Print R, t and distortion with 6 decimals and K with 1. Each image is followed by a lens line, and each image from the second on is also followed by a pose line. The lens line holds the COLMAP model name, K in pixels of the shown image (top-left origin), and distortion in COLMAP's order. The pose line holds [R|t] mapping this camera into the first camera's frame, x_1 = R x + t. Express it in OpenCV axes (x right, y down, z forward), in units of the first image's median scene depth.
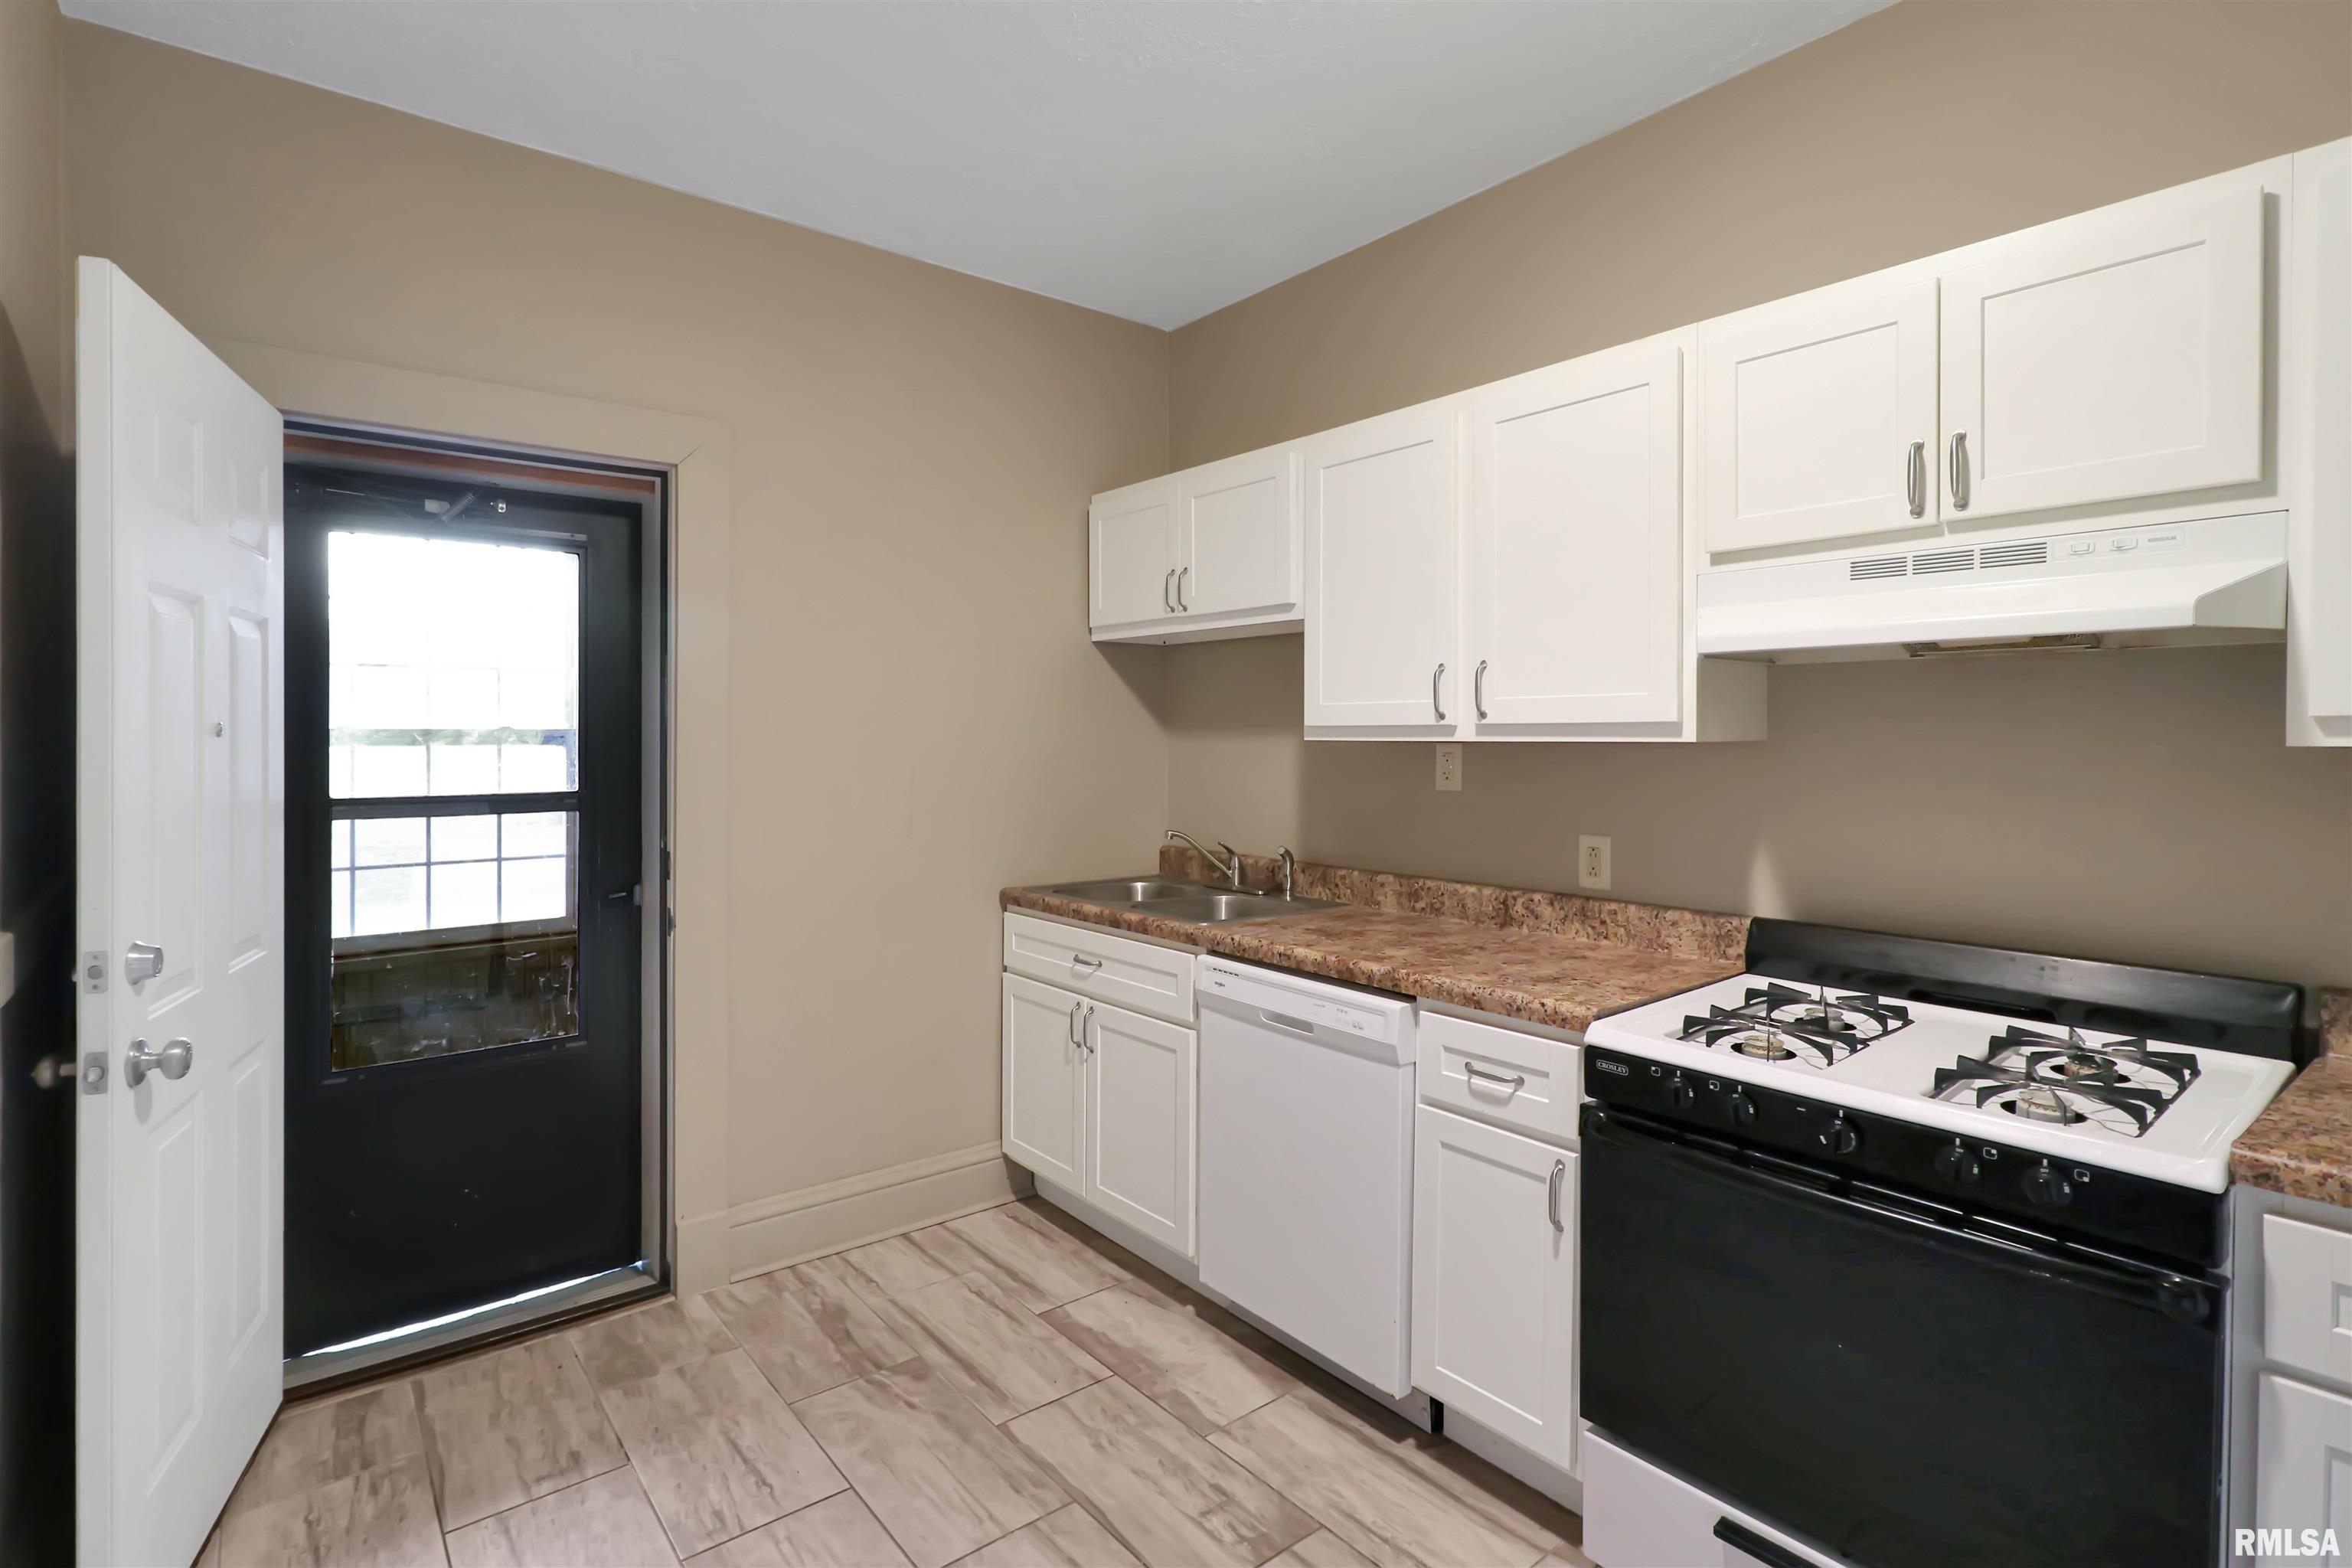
lens RADIAL K [[1135.3, 0, 1171.1], [0, 1135.3, 754.4], [0, 0, 1]] dist [-0.002630, -0.000265]
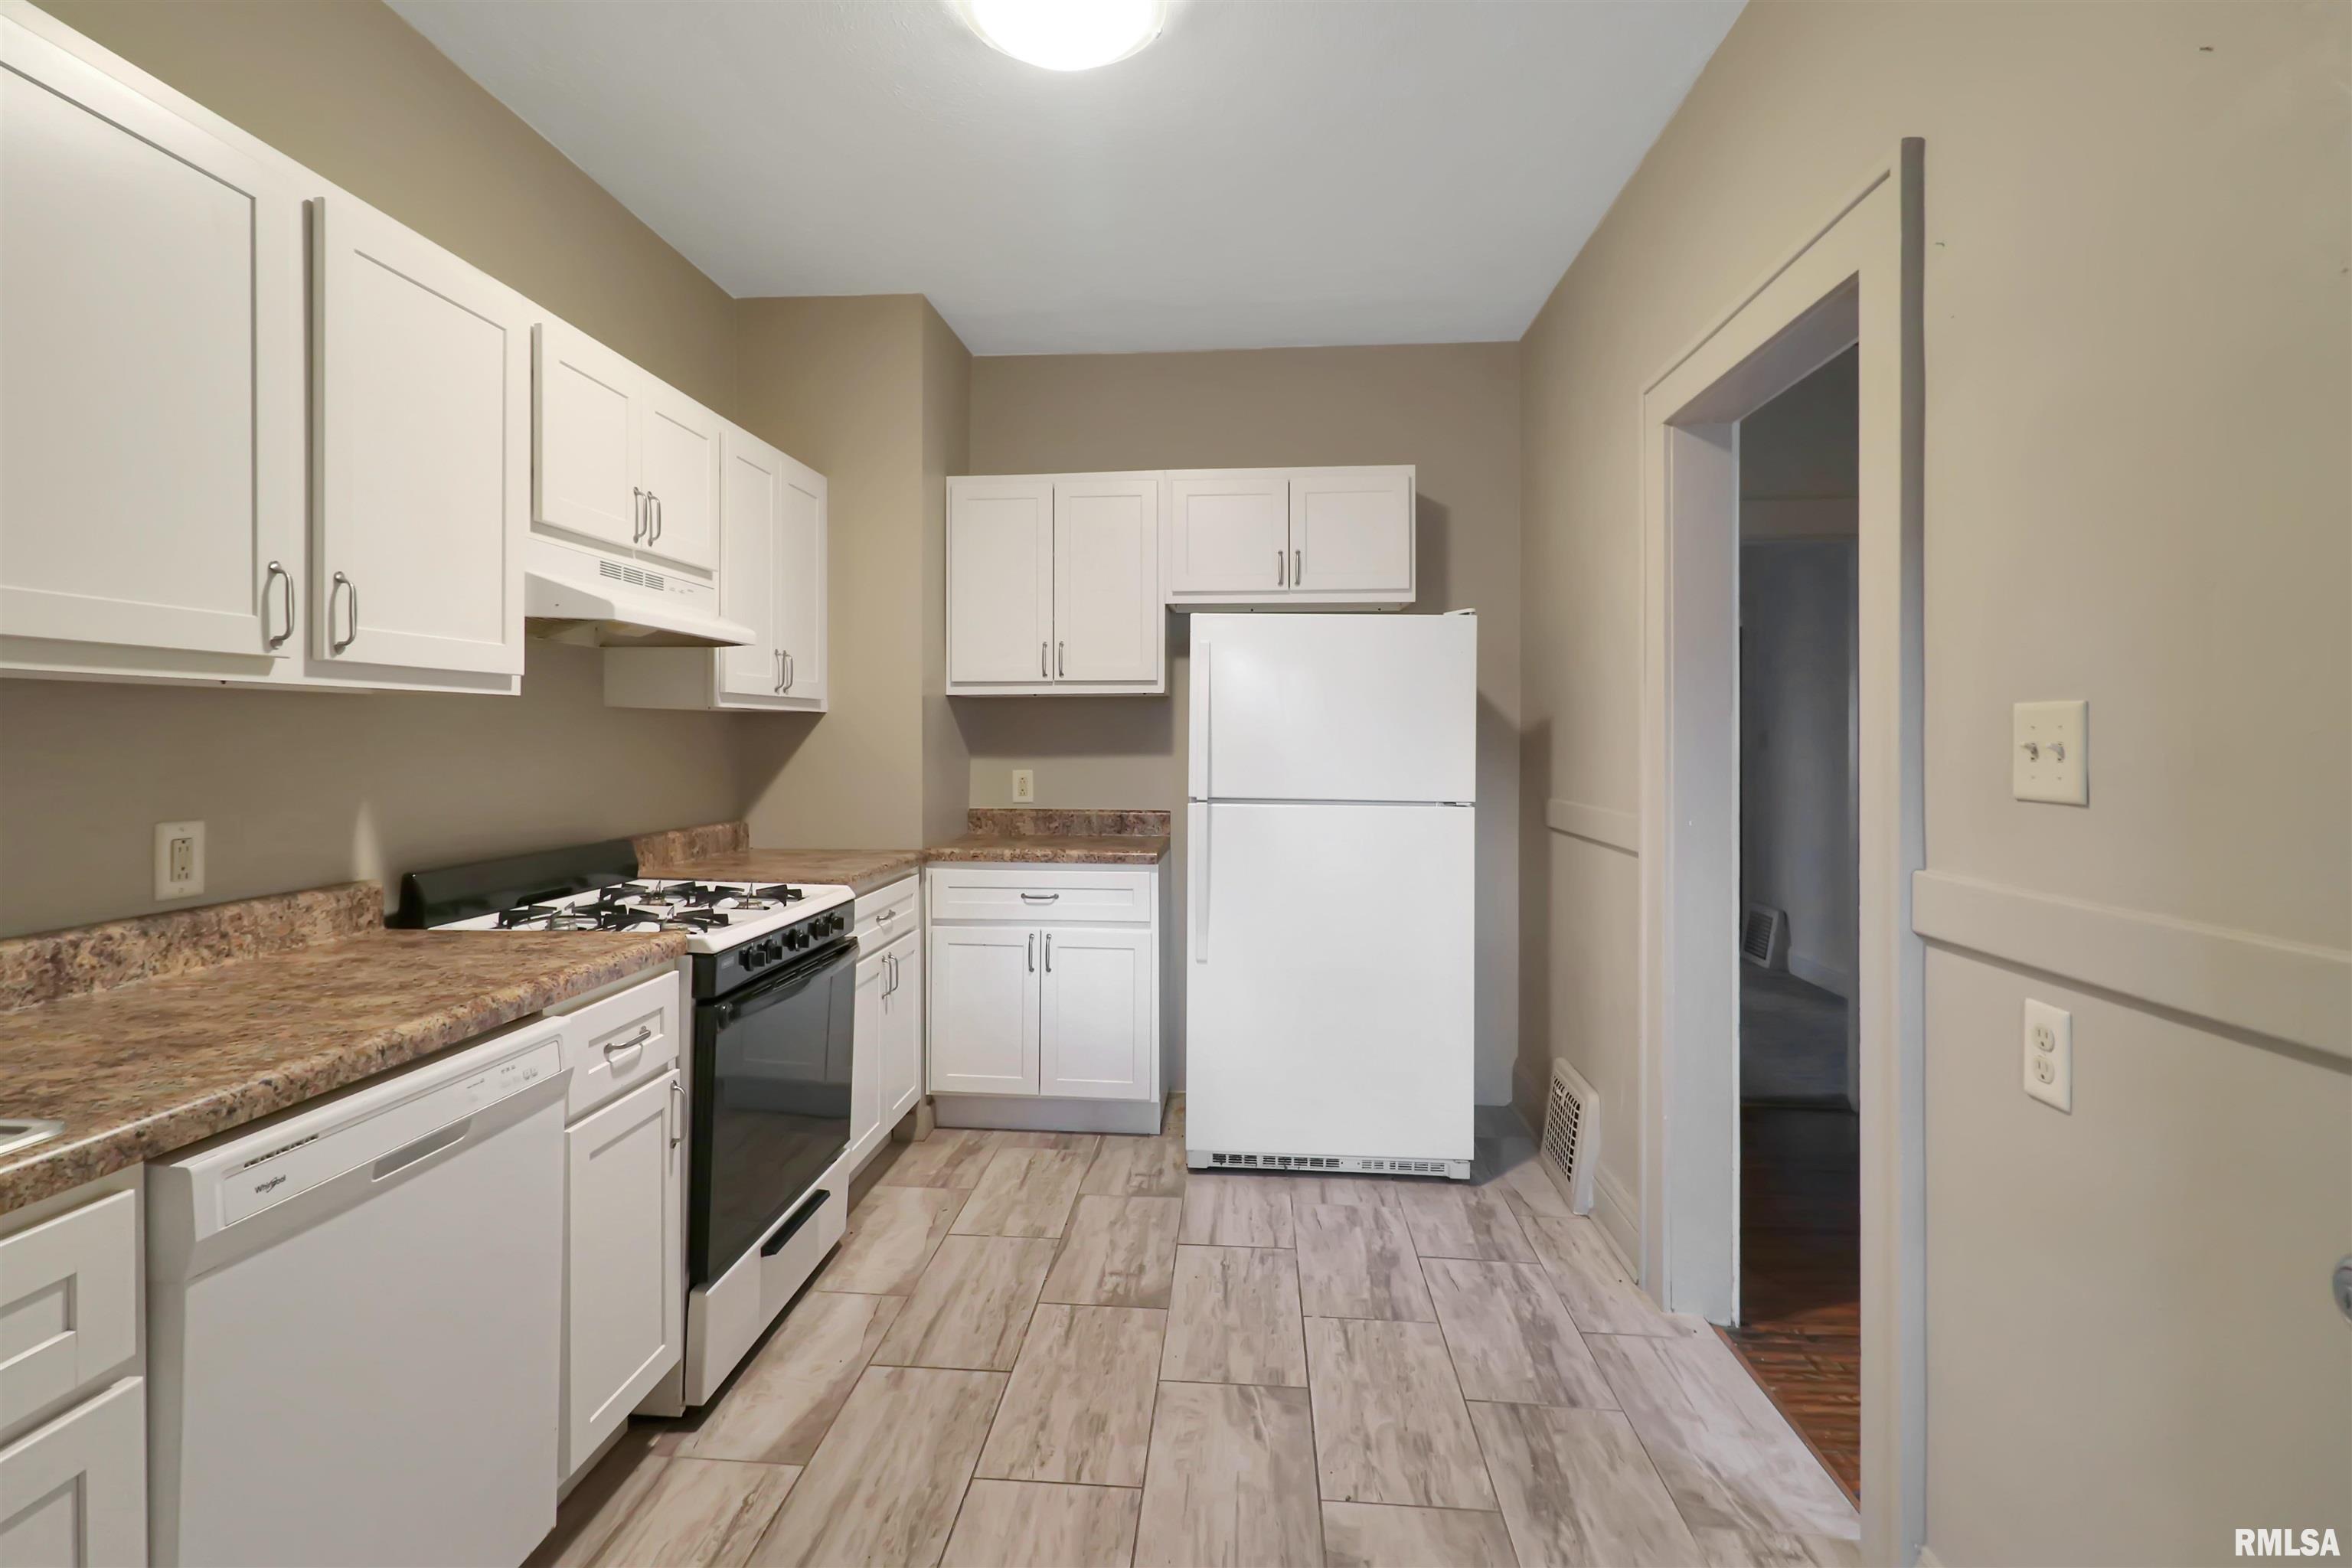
lens RADIAL K [[1081.3, 0, 1172.4], [0, 1081.3, 717.2], [0, 0, 1]] dist [-0.000362, -0.000164]
pose [[-0.720725, 0.006286, 0.693192, -0.562884], [0.007006, 0.999974, -0.001784, 0.012703], [-0.693185, 0.003571, -0.720751, 1.109848]]
